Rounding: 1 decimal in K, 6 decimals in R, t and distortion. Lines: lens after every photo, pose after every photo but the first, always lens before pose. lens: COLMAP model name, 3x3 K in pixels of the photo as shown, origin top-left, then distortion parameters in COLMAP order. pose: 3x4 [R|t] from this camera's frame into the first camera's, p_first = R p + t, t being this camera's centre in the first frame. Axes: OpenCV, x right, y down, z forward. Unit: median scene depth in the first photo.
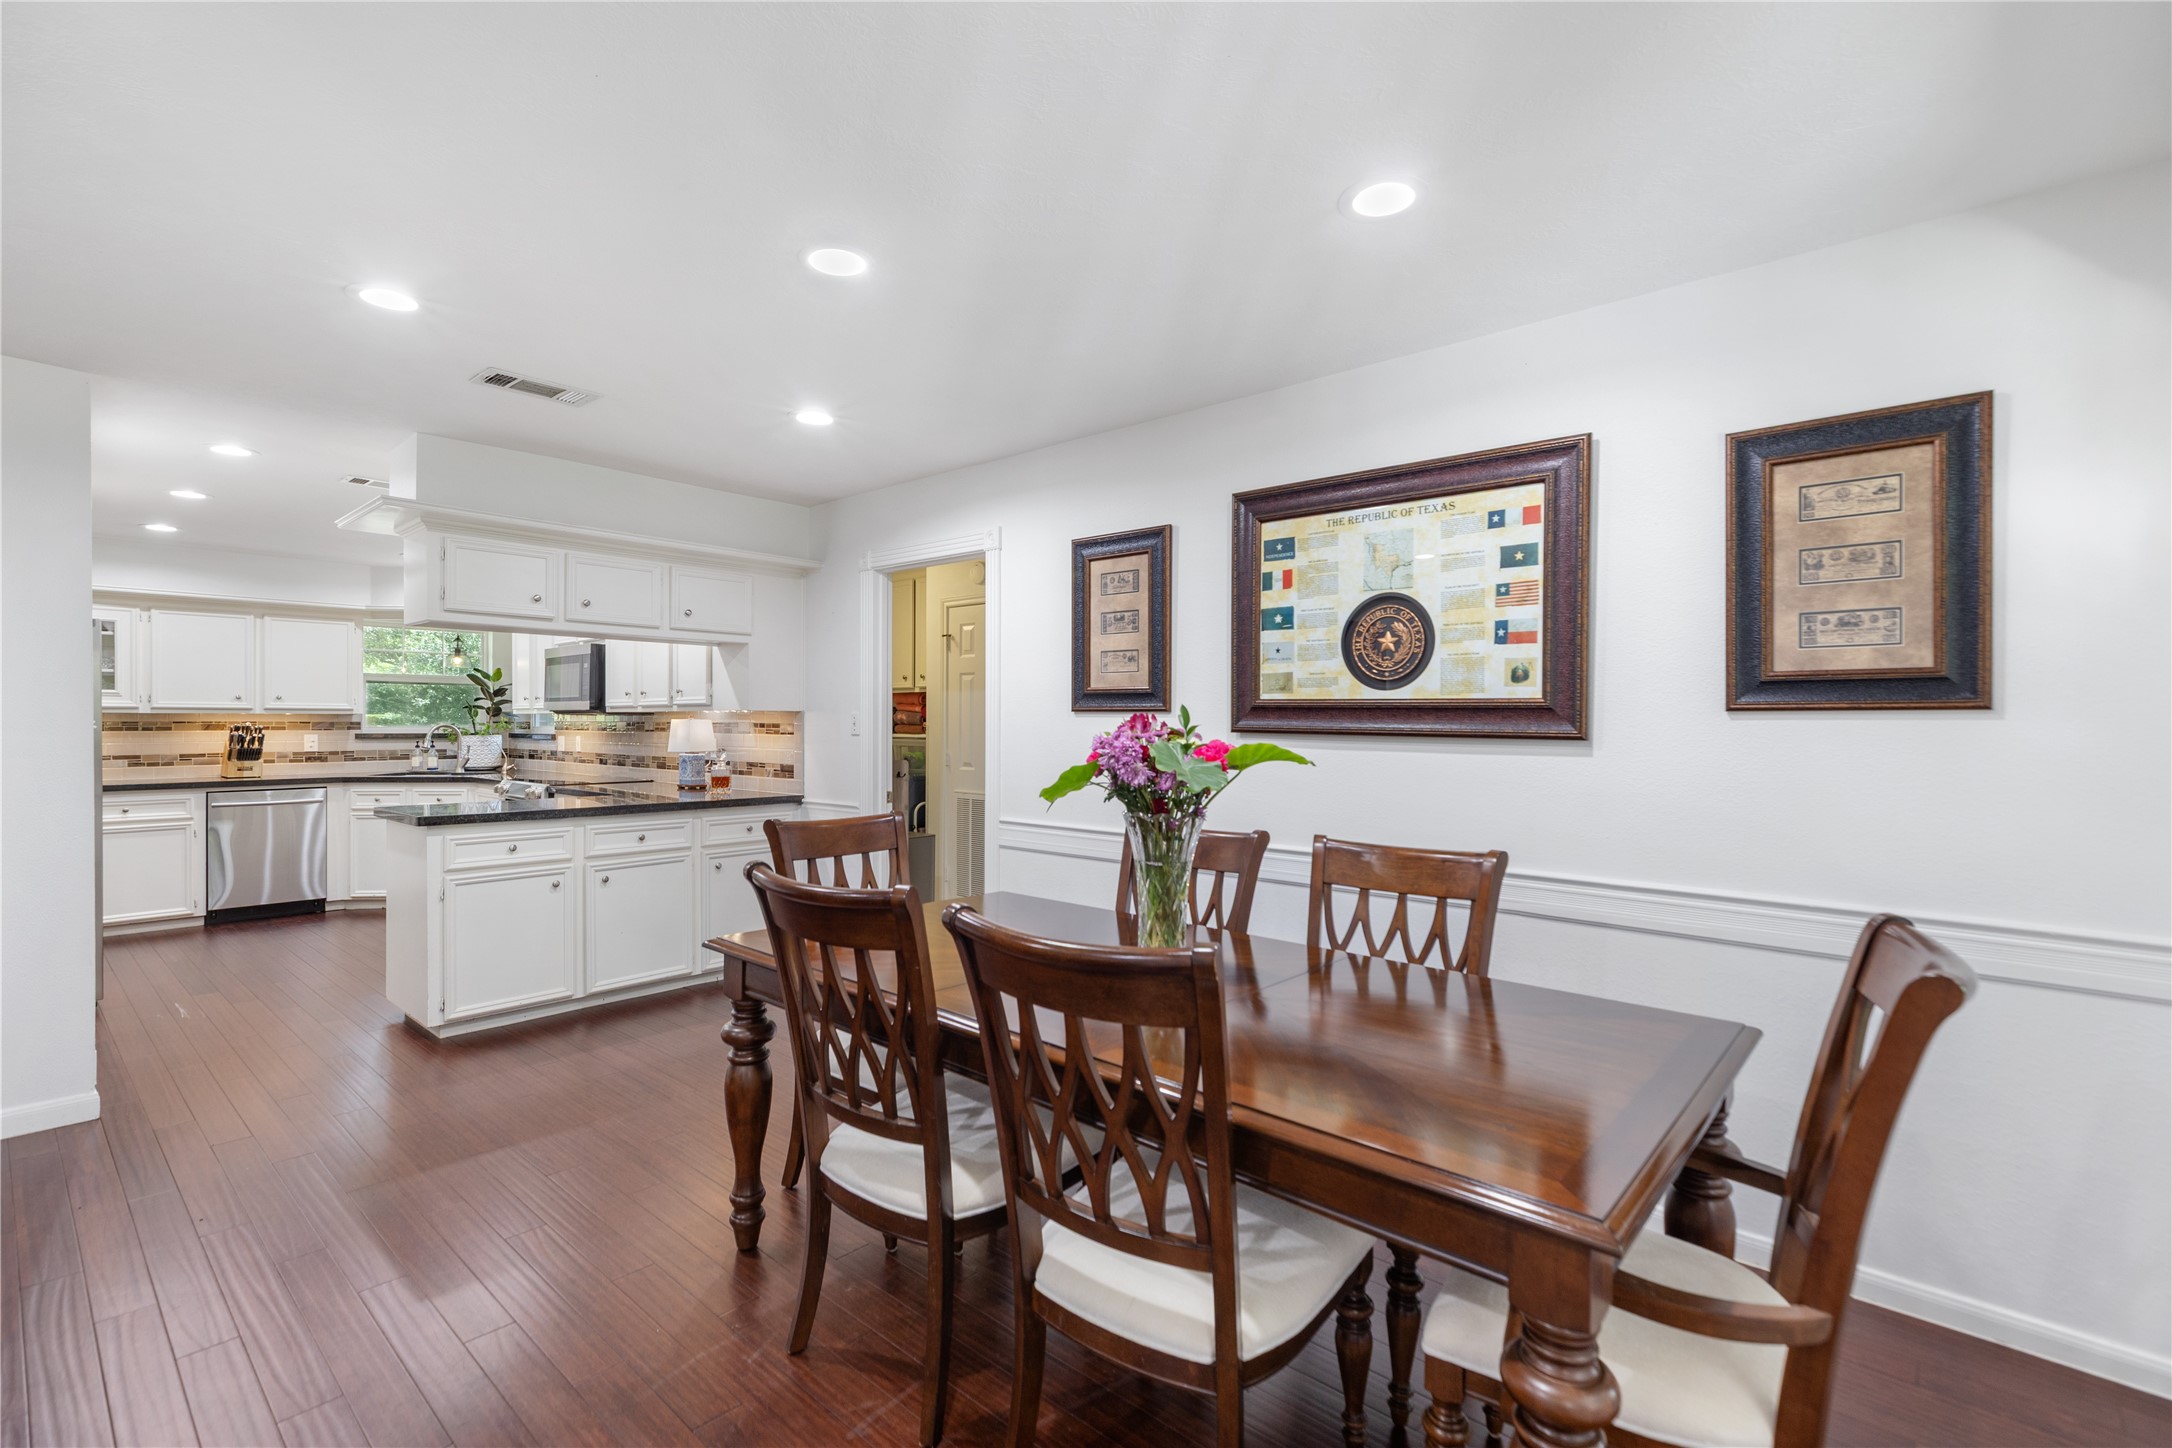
lens RADIAL K [[977.9, 0, 1091.9], [0, 977.9, 721.2], [0, 0, 1]] dist [0.002032, -0.000218]
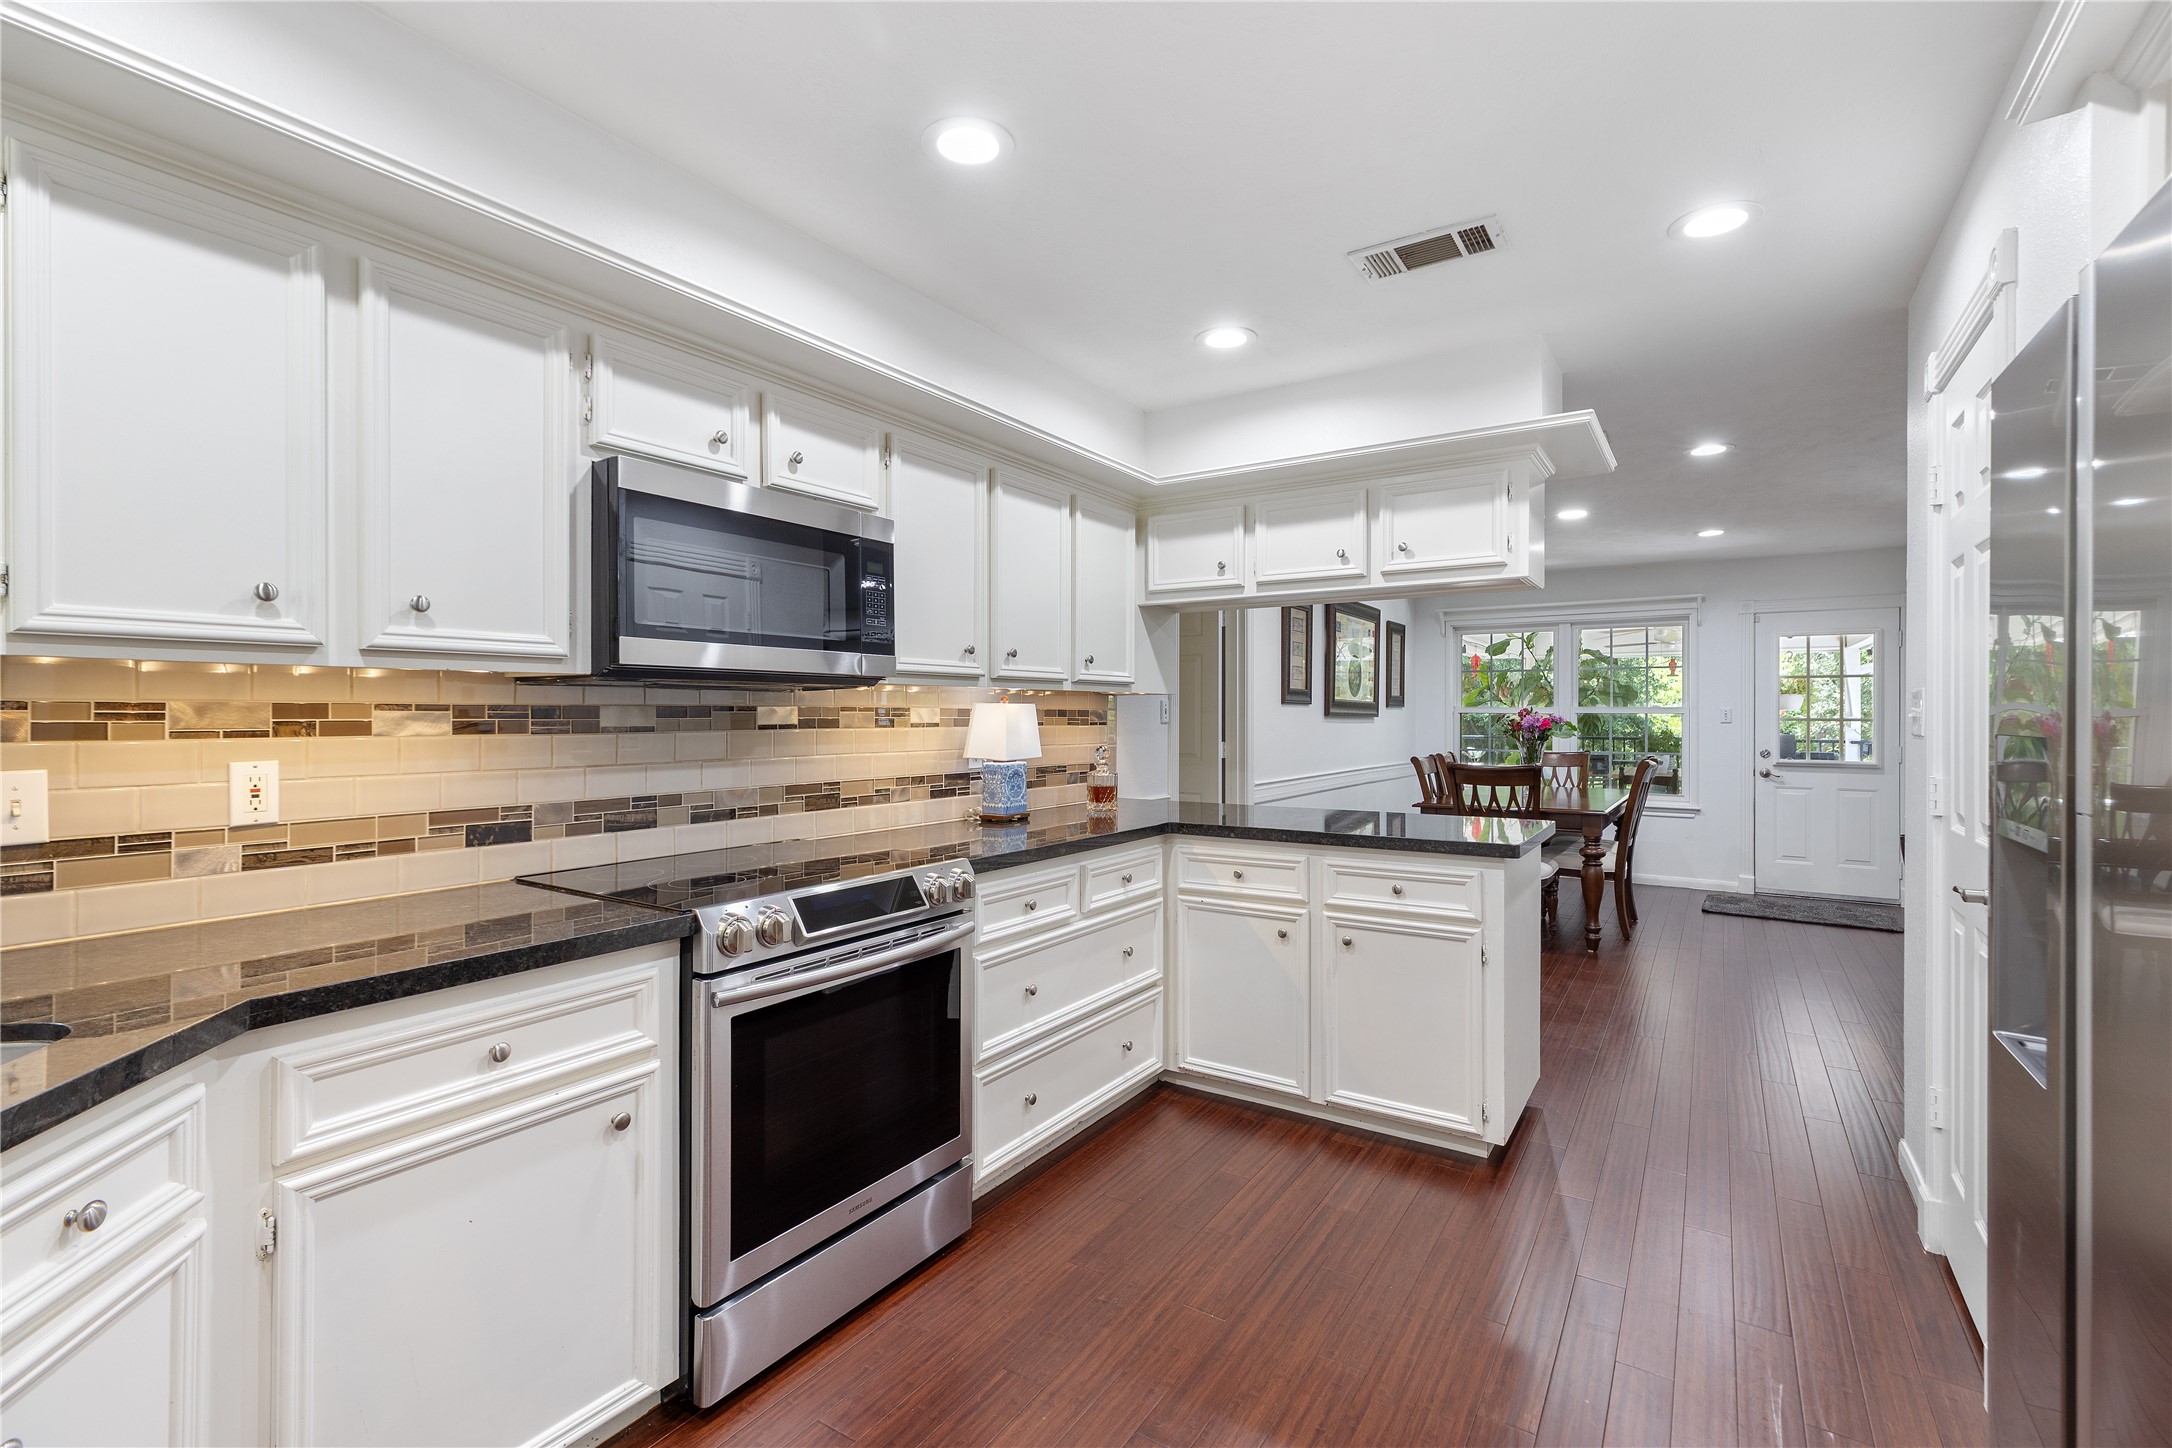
lens RADIAL K [[971.7, 0, 1082.5], [0, 971.7, 710.2], [0, 0, 1]] dist [0.002645, 0.000297]
pose [[-0.137949, 0.002178, 0.990437, -1.830628], [-0.001373, 0.999996, -0.002390, 0.005628], [-0.990438, -0.001690, -0.137946, 1.892342]]
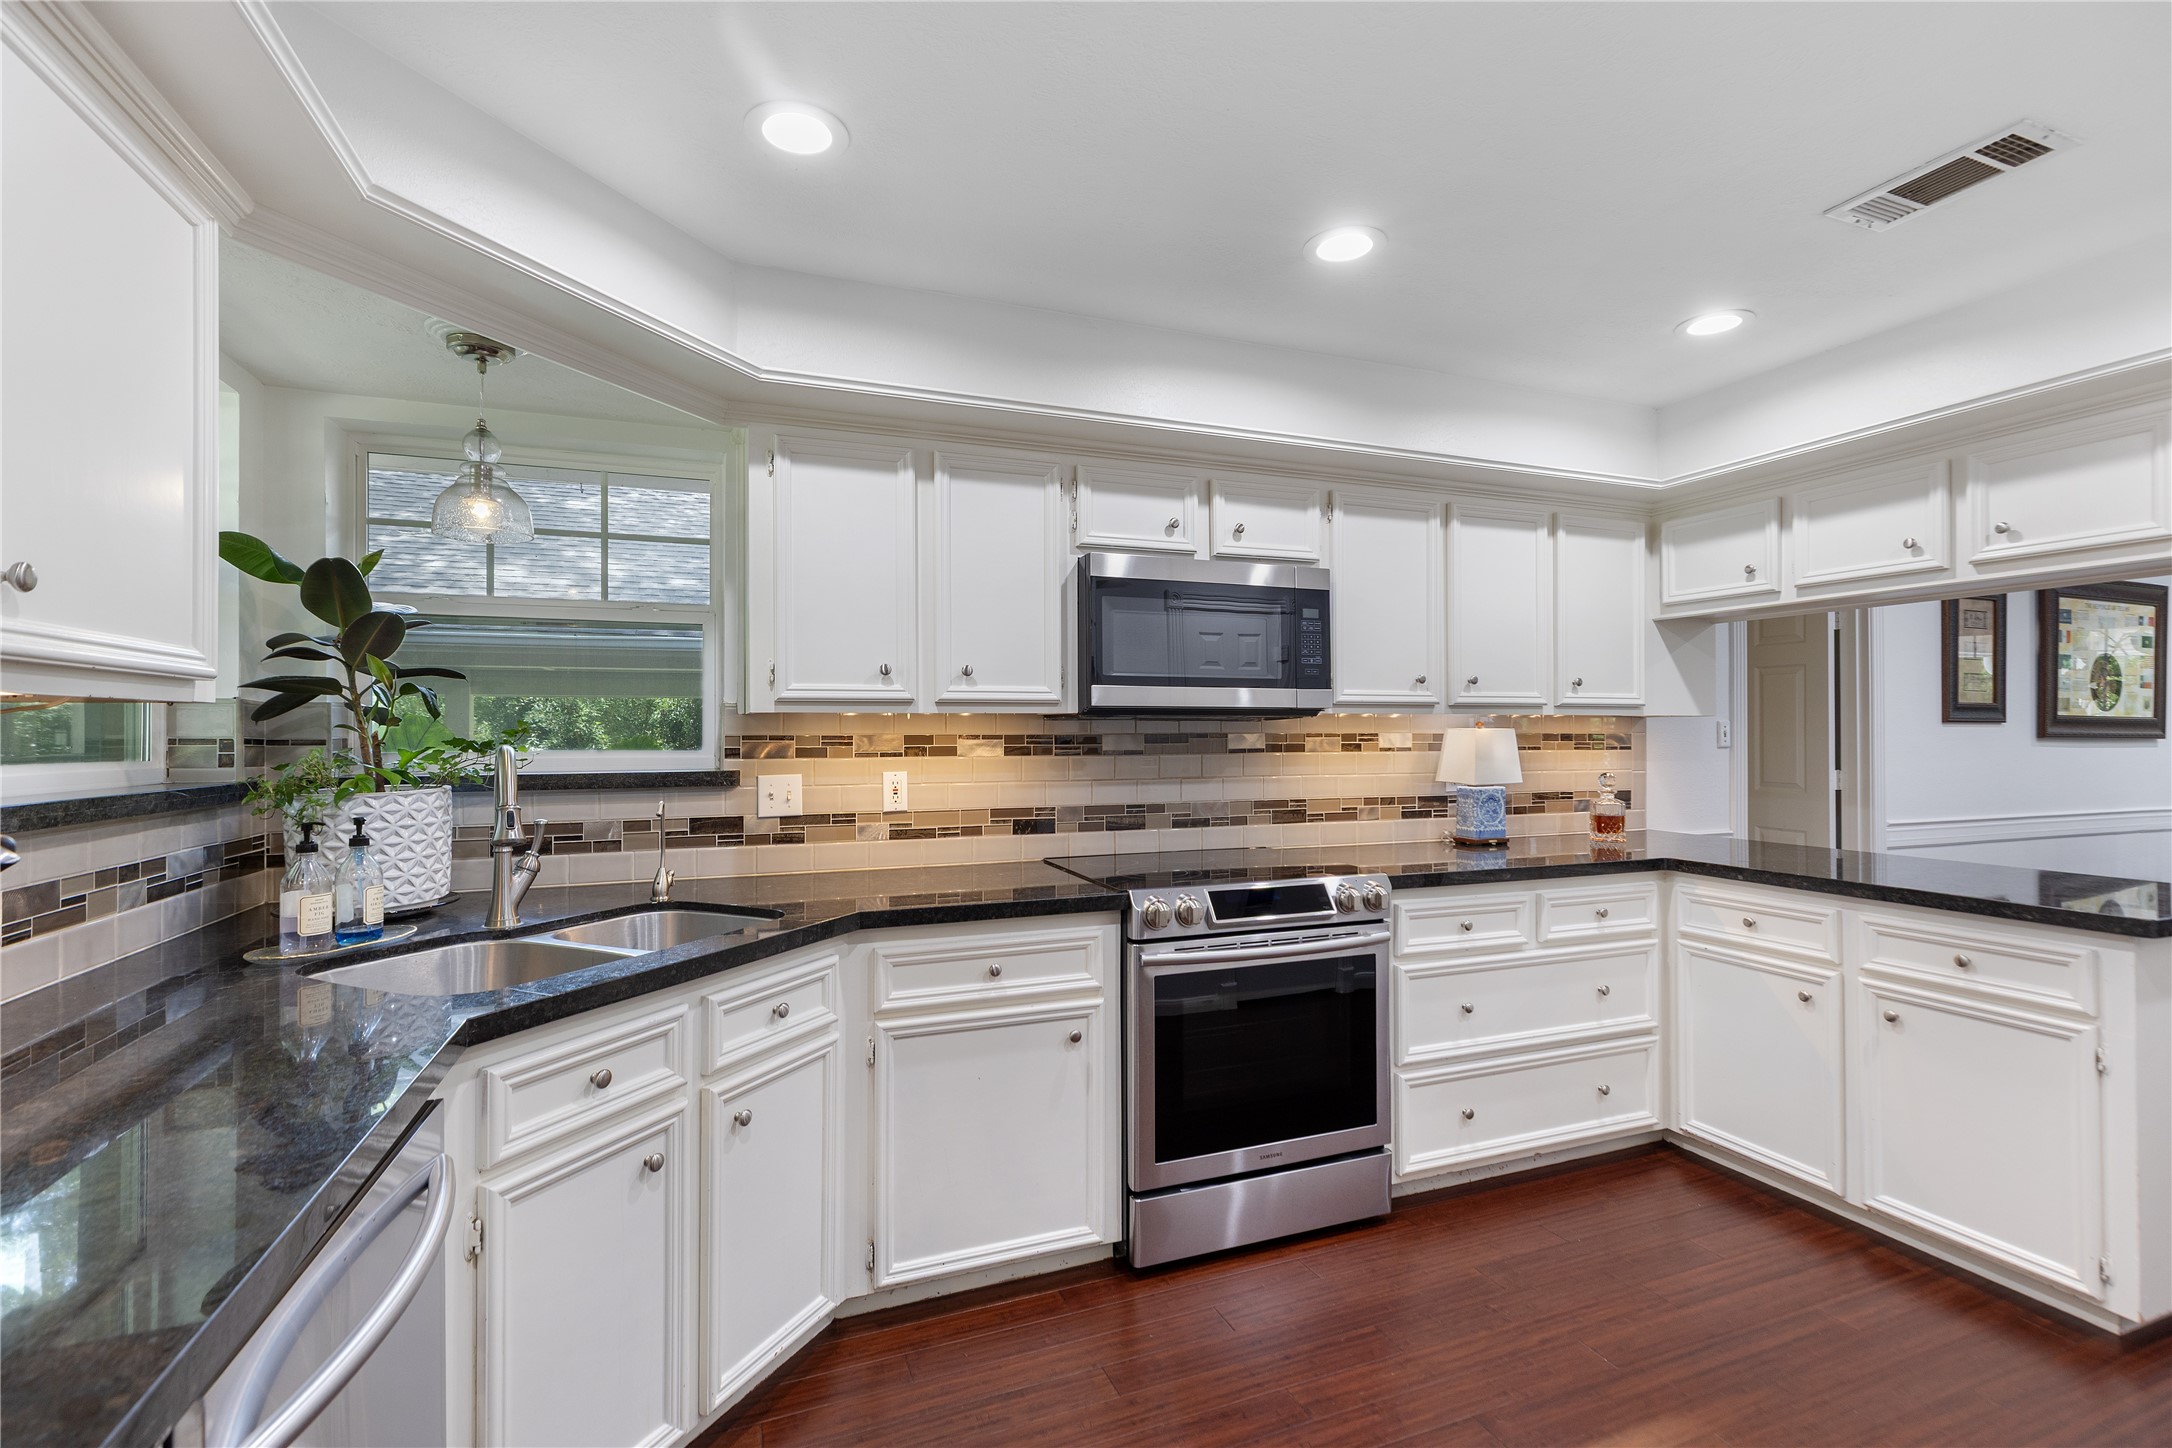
lens RADIAL K [[977.9, 0, 1091.9], [0, 977.9, 721.2], [0, 0, 1]] dist [0.002032, -0.000218]
pose [[0.460021, 0.005614, 0.887890, -1.925820], [0.001756, 0.999972, -0.007233, -0.005287], [-0.887906, 0.004886, 0.459999, 1.712906]]
